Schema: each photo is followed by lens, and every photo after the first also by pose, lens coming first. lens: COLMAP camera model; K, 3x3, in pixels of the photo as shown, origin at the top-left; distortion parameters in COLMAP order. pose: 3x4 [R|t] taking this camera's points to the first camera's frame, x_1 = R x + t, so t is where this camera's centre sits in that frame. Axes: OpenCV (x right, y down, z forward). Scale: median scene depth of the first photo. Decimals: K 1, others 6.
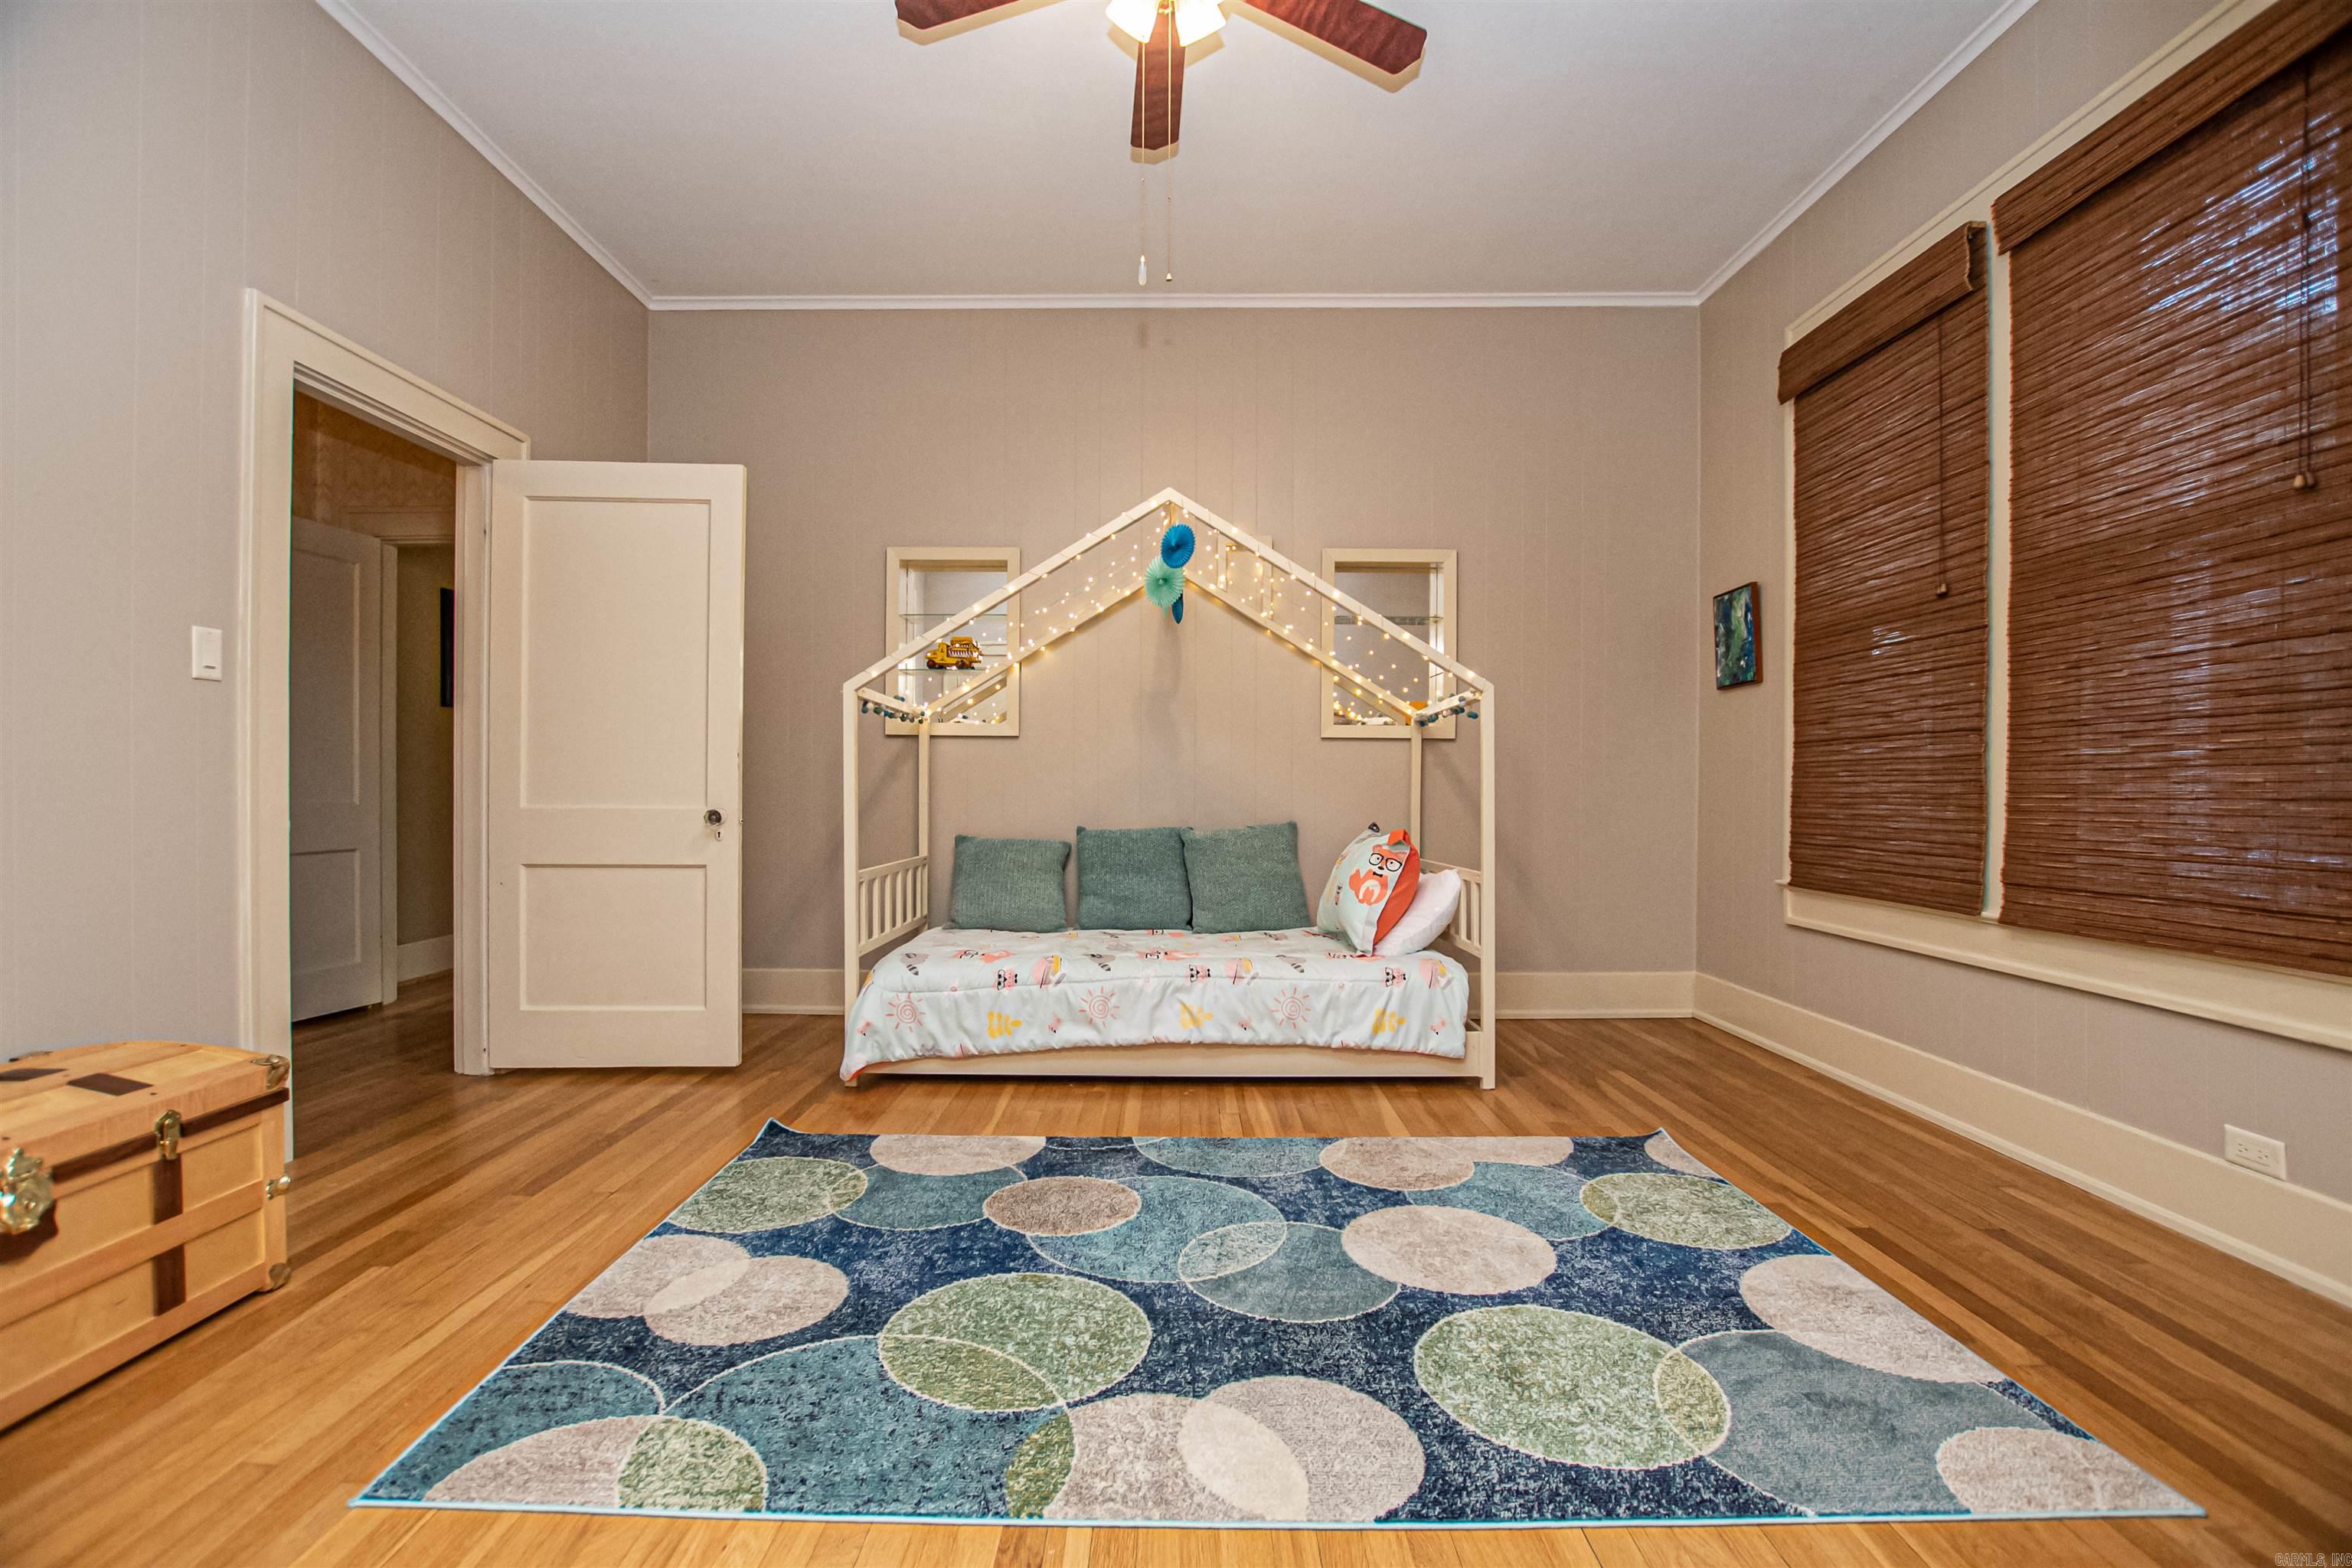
lens RADIAL K [[1034.2, 0, 1172.4], [0, 1034.2, 790.1], [0, 0, 1]] dist [-0.032511, 0.005069]
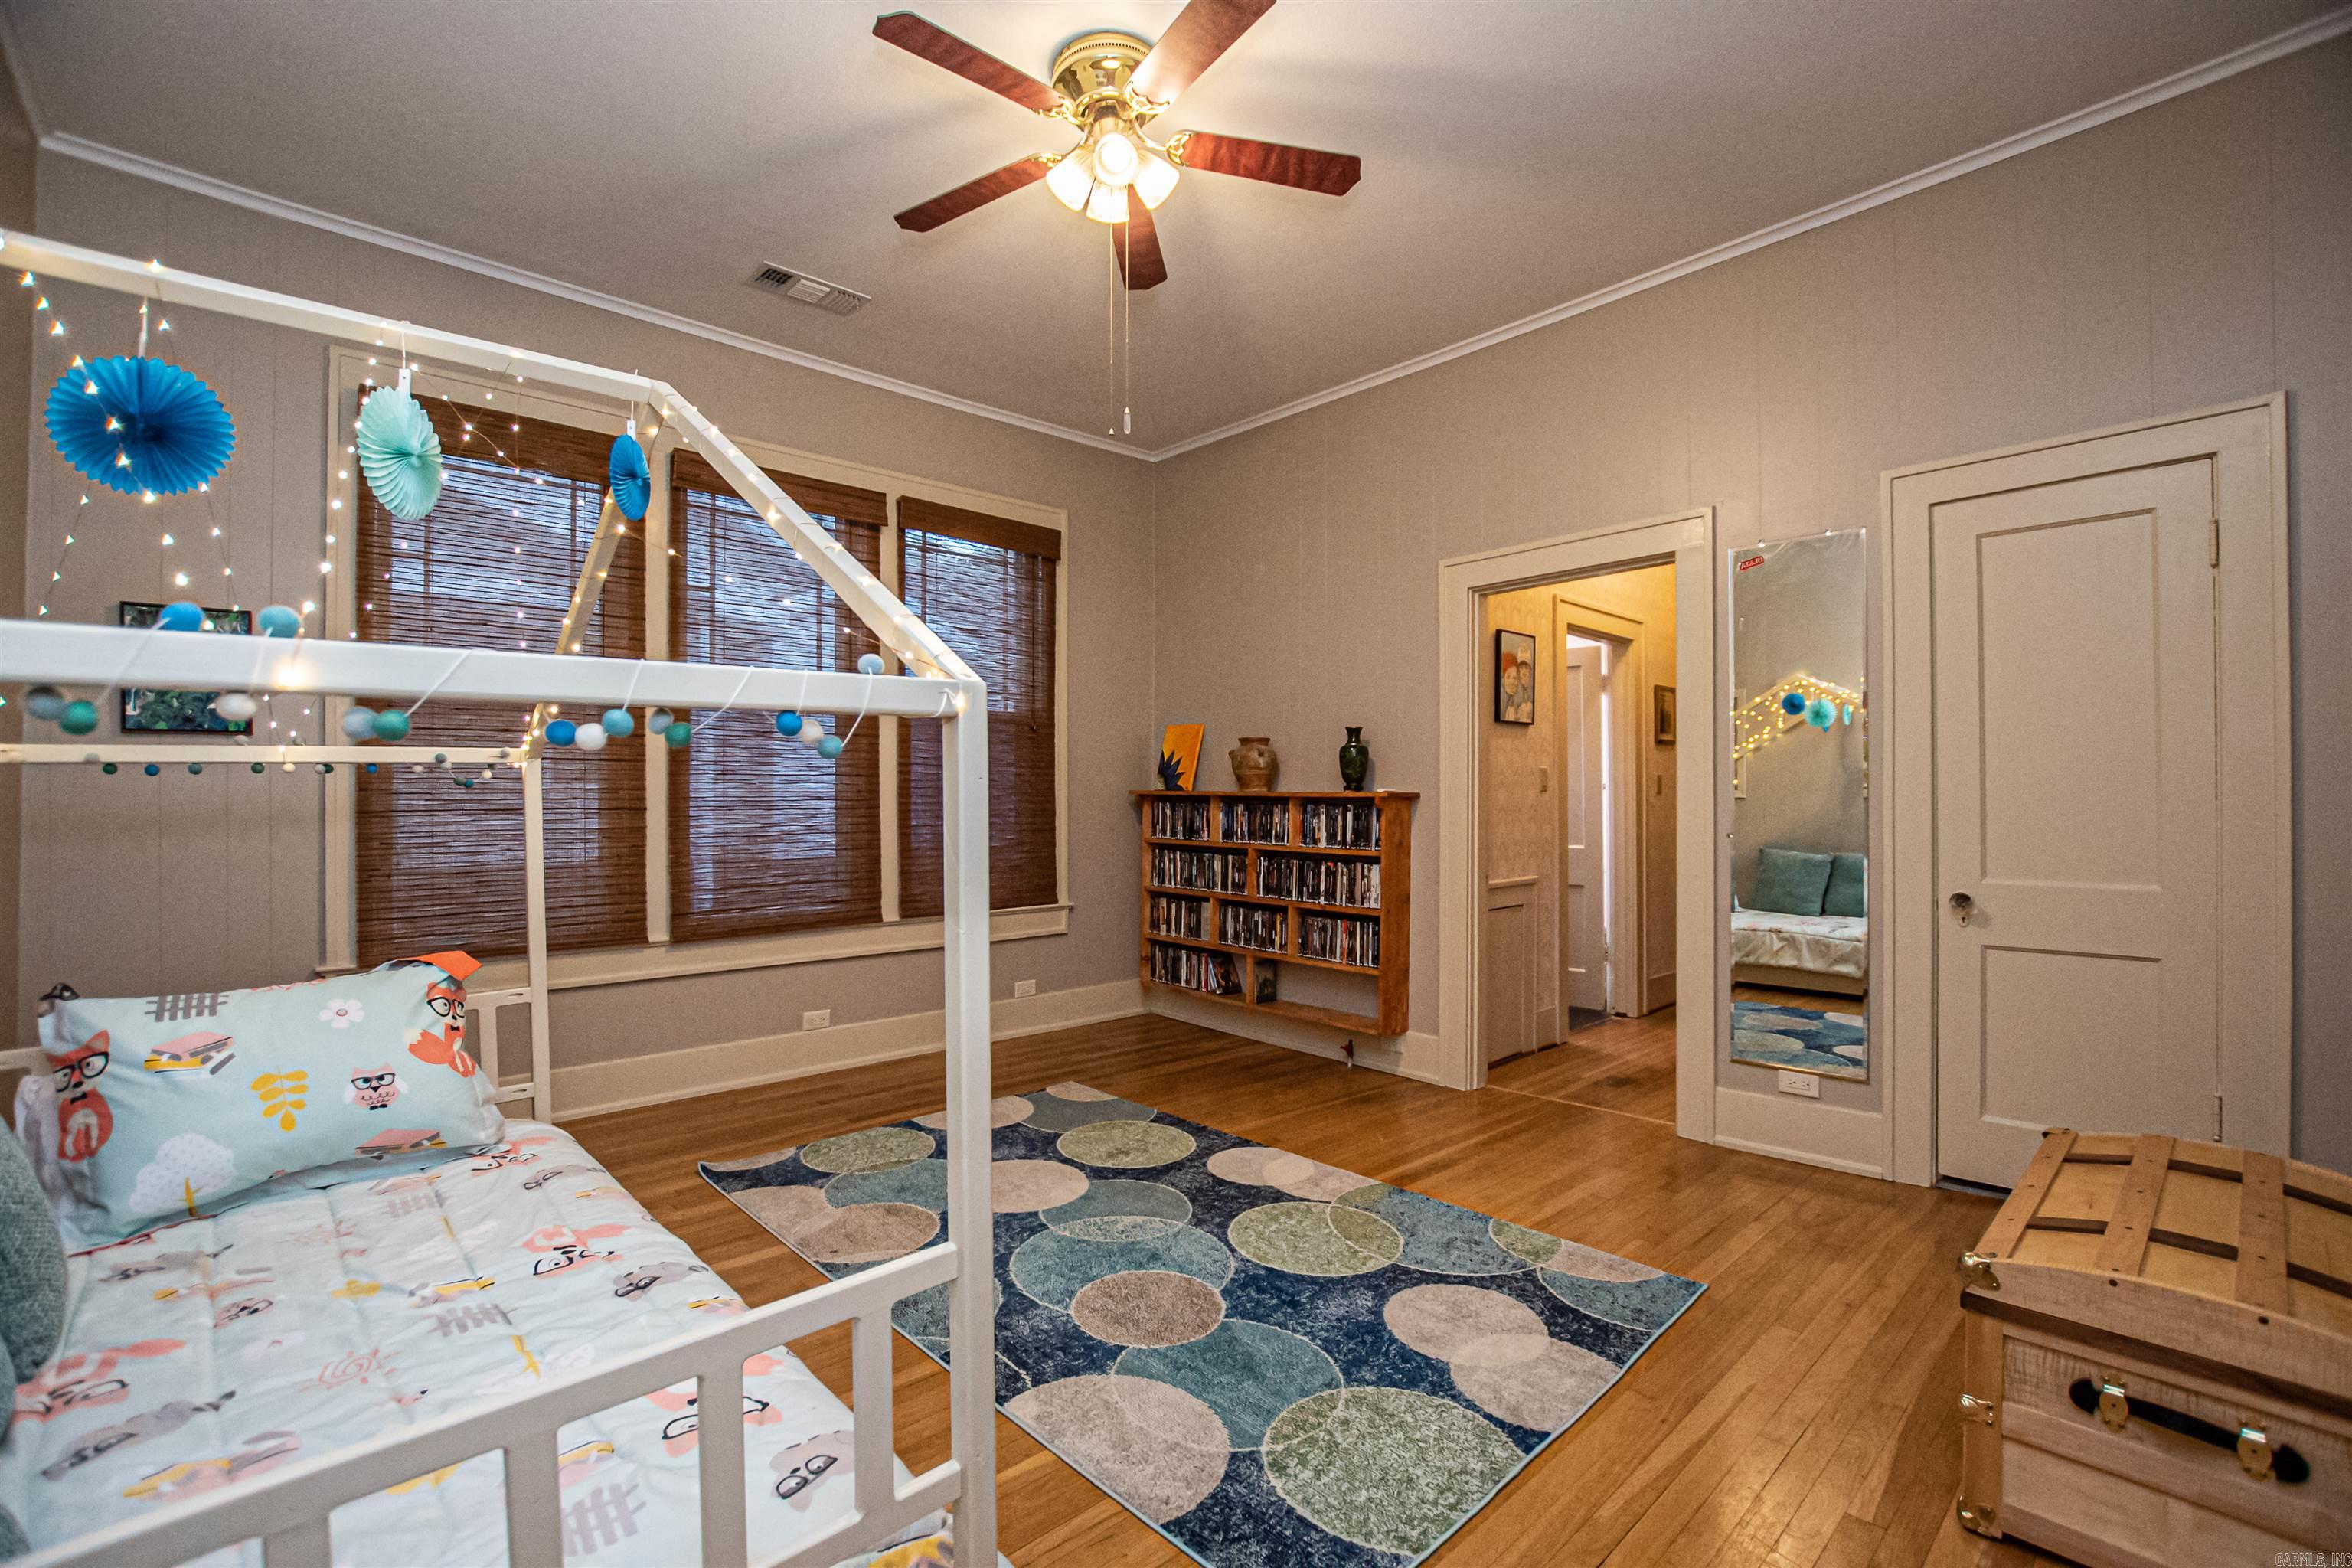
lens RADIAL K [[1034.2, 0, 1168.8], [0, 1034.2, 792.0], [0, 0, 1]] dist [-0.032511, 0.005069]
pose [[-0.681919, -0.000270, 0.731427, -0.941459], [0.000816, 0.999999, 0.001130, -0.108547], [-0.731427, 0.001367, -0.681918, 1.848920]]
